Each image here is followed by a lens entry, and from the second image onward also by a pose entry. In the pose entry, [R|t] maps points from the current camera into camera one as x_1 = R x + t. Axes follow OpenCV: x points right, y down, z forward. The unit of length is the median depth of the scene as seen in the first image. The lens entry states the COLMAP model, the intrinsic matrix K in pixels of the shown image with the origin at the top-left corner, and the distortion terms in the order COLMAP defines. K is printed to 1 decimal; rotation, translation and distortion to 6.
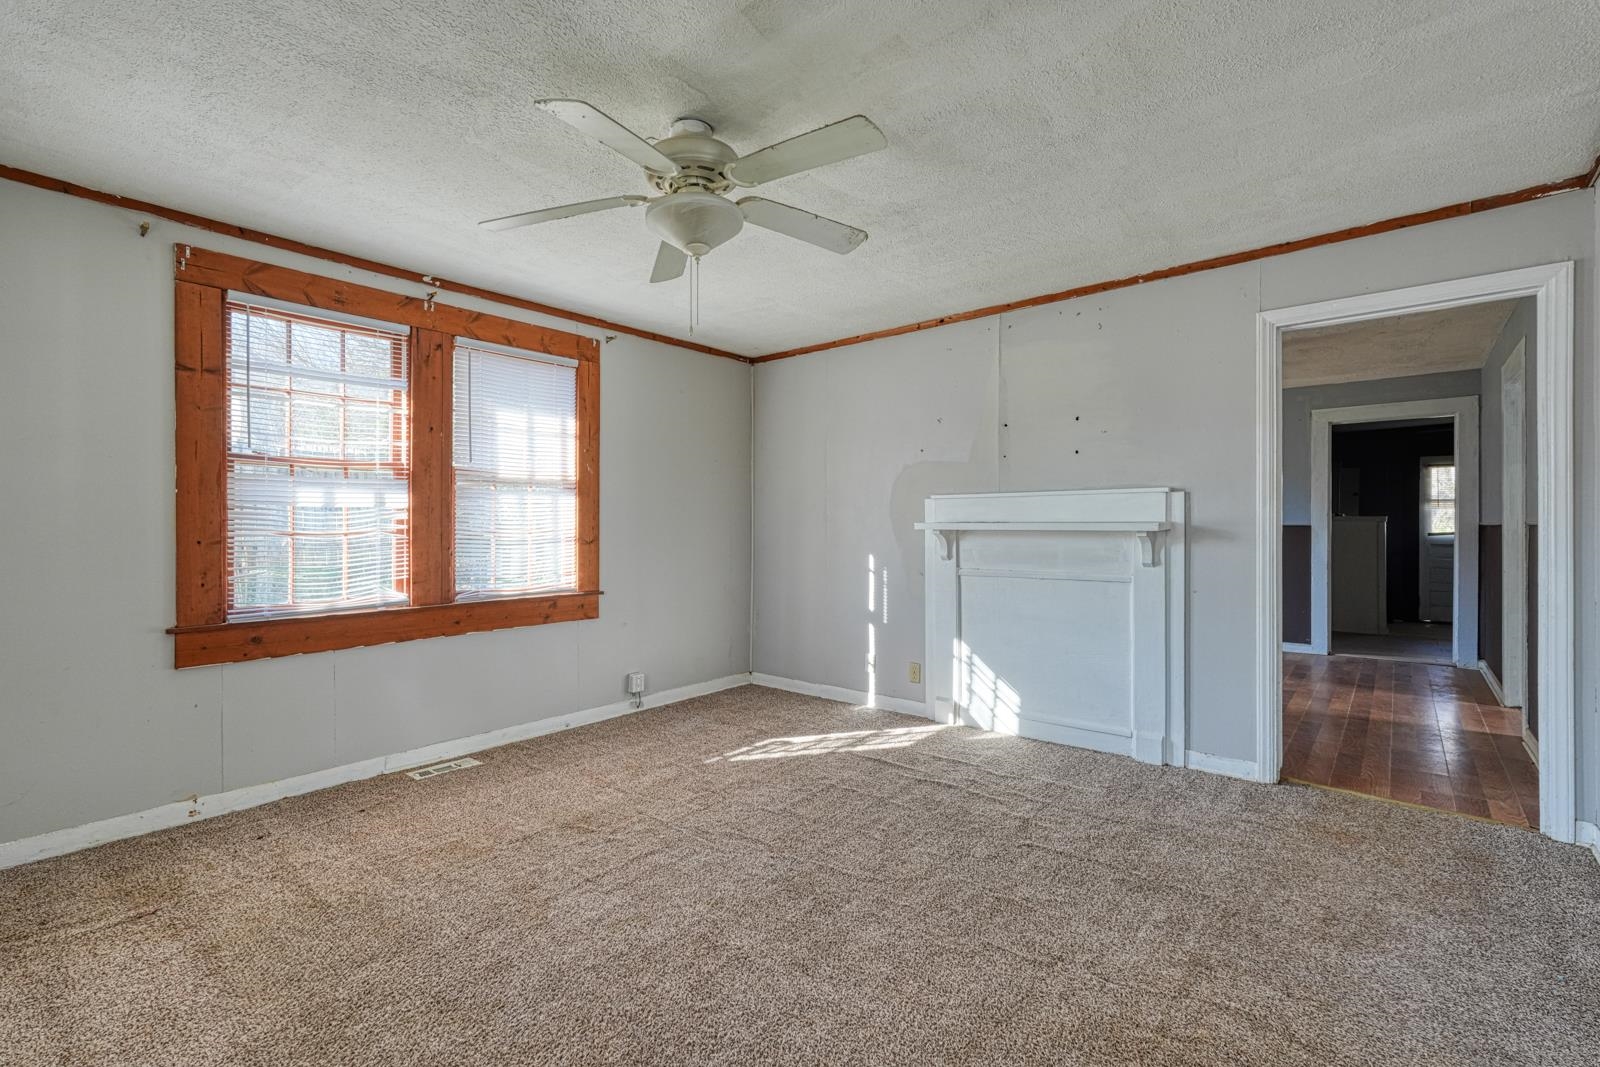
lens RADIAL K [[707.2, 0, 798.5], [0, 707.2, 523.8], [0, 0, 1]] dist [-0.000329, 0.001199]
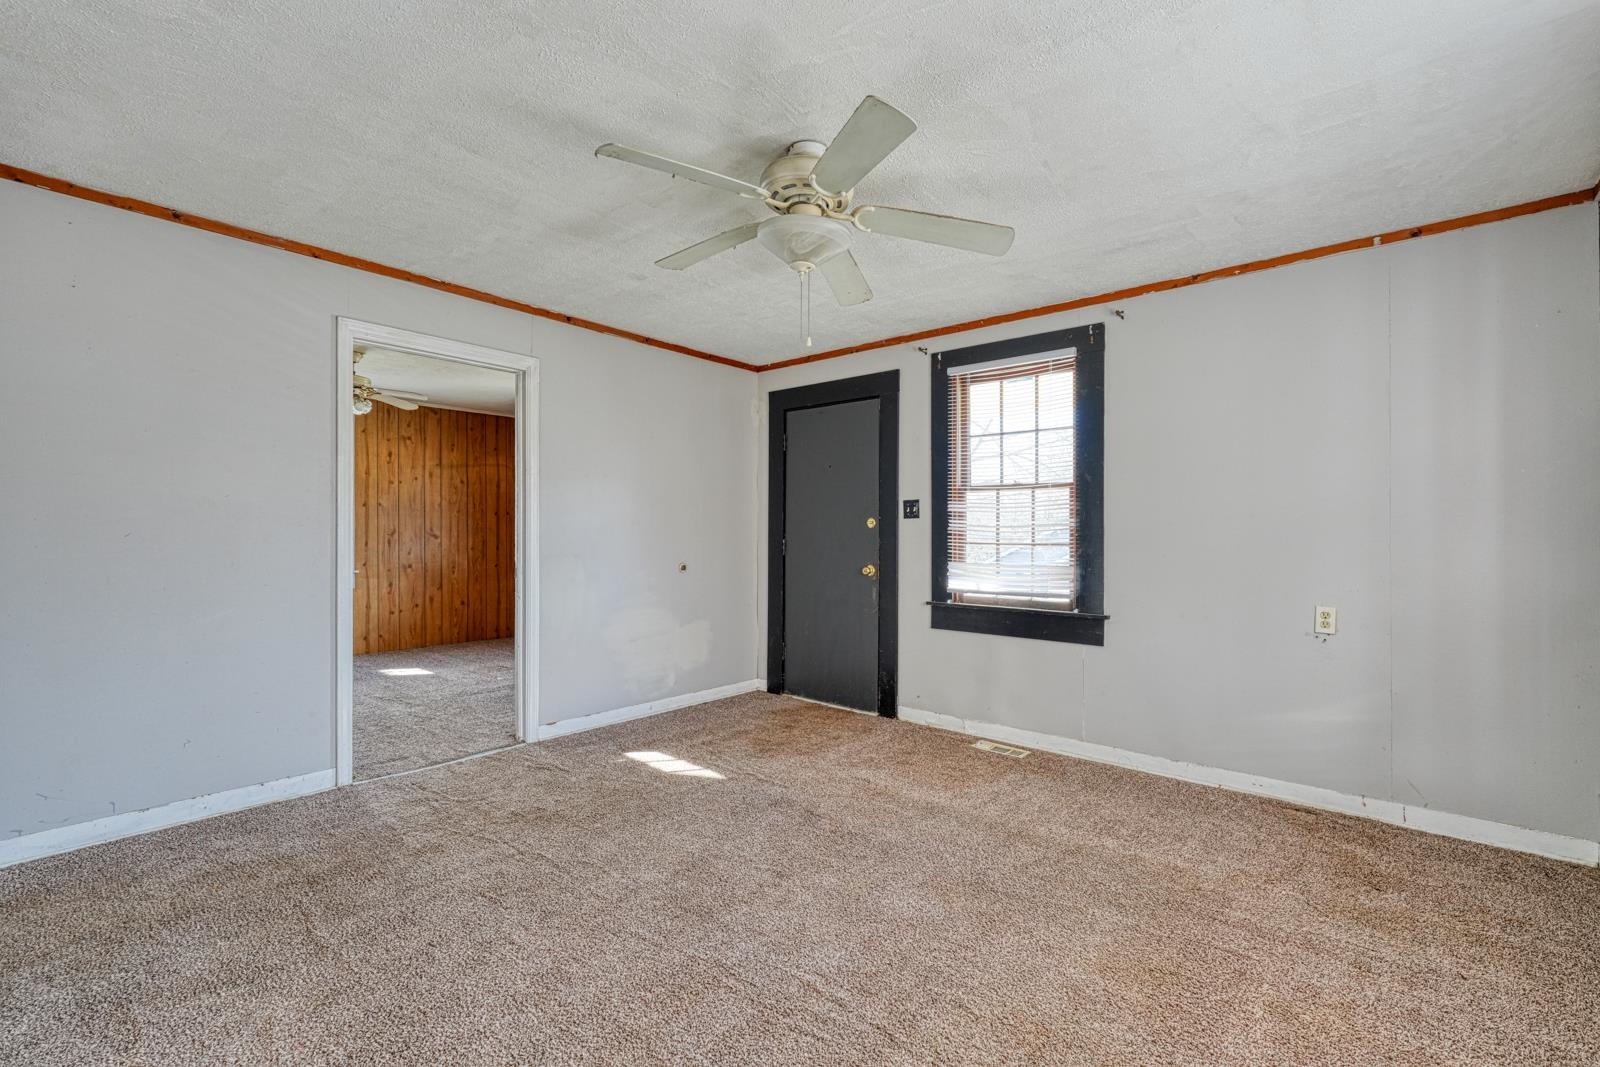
lens RADIAL K [[707.2, 0, 804.4], [0, 707.2, 528.6], [0, 0, 1]] dist [-0.000329, 0.001199]
pose [[-0.999926, -0.000574, 0.012115, -0.097334], [-0.000587, 0.999999, -0.001073, -0.004982], [-0.012114, -0.001080, -0.999926, 1.264168]]
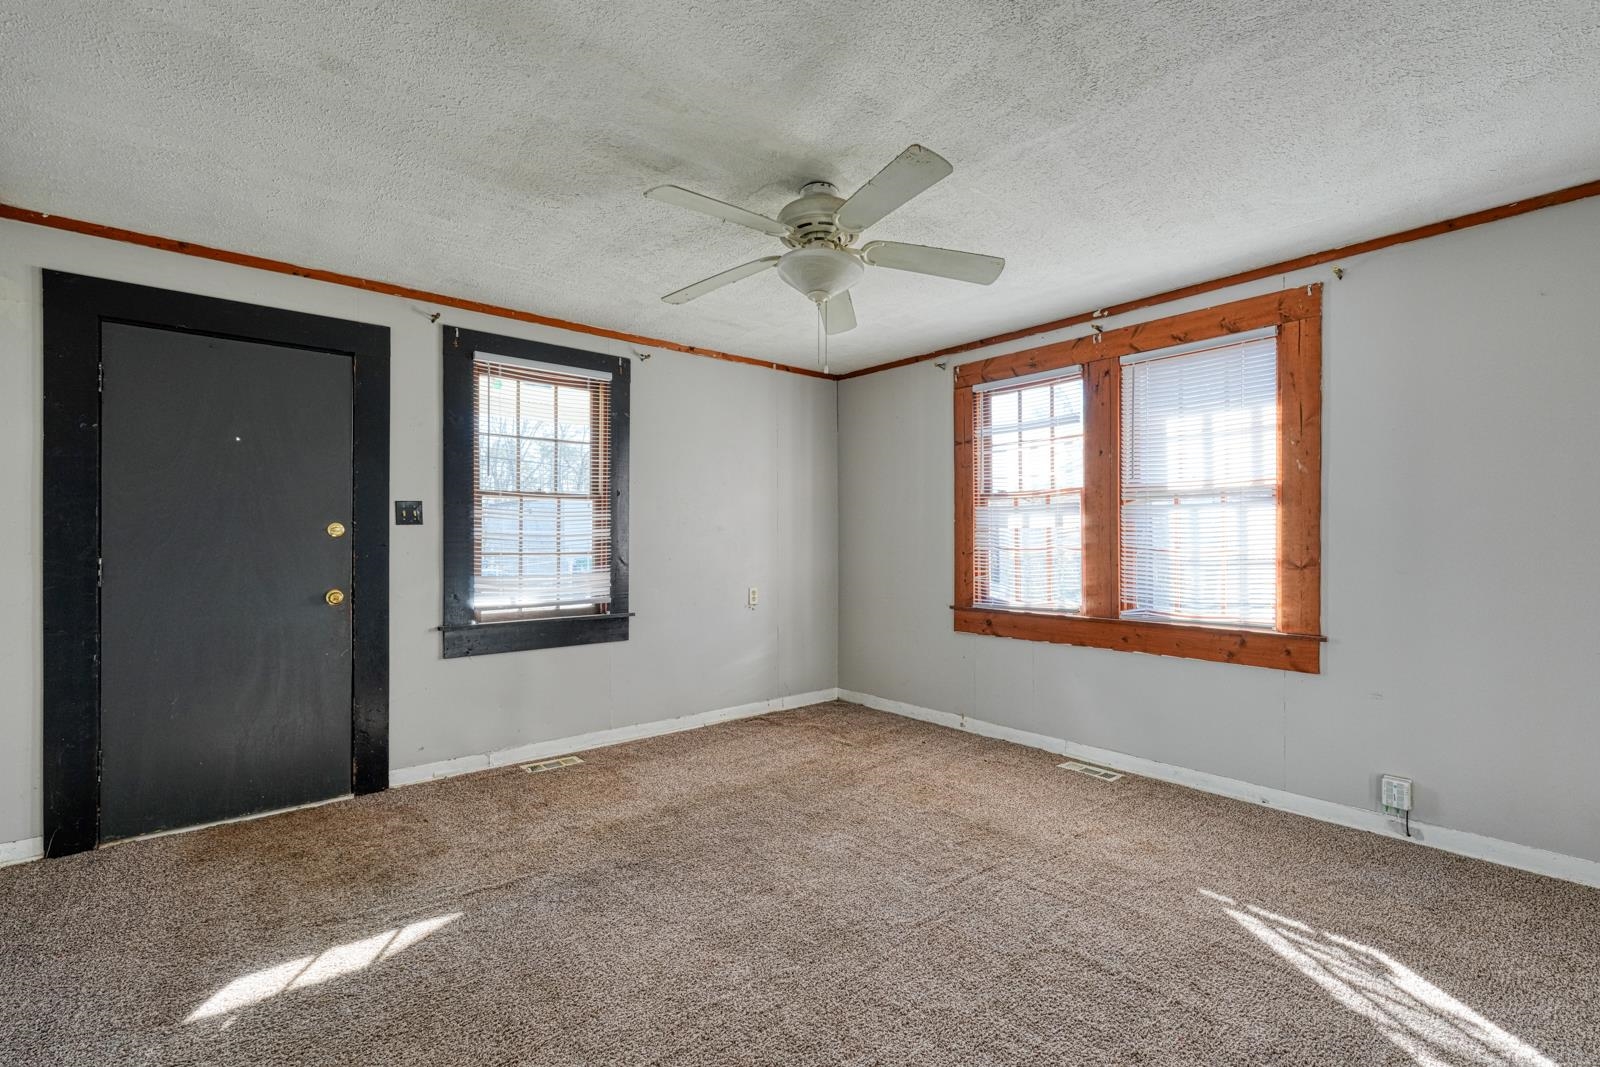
lens RADIAL K [[707.2, 0, 804.1], [0, 707.2, 542.5], [0, 0, 1]] dist [-0.000329, 0.001199]
pose [[-0.162371, 0.005919, -0.986712, 0.595330], [0.001479, 0.999982, 0.005755, -0.004985], [0.986729, -0.000525, -0.162377, 0.717466]]
